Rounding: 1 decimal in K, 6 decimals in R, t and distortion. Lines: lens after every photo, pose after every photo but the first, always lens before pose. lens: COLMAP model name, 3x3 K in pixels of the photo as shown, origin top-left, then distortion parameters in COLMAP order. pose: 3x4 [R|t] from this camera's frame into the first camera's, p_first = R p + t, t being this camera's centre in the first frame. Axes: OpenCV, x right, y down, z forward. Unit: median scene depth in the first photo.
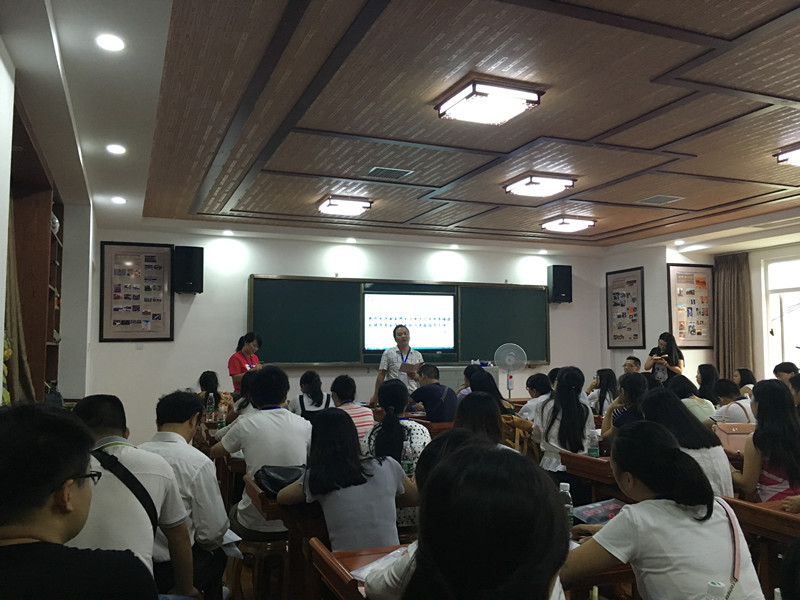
lens RADIAL K [[680.0, 0, 399.8], [0, 680.0, 301.2], [0, 0, 1]] dist [-0.000548, 0.002666]
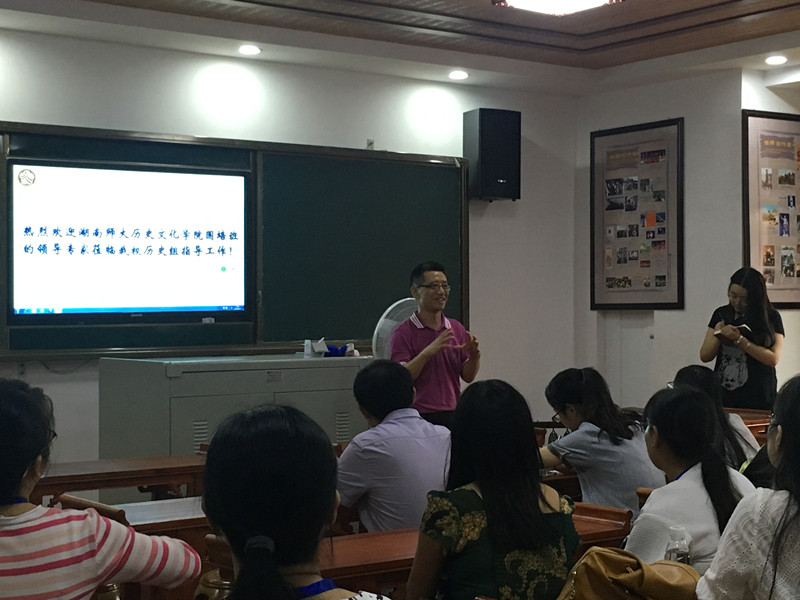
lens RADIAL K [[1378.6, 0, 399.9], [0, 1378.6, 300.5], [0, 0, 1]] dist [0.001966, 0.000000]
pose [[0.970523, -0.001919, 0.241000, -0.025066], [-0.013416, 0.997987, 0.061977, 0.012652], [-0.240634, -0.063383, 0.968544, 0.194008]]
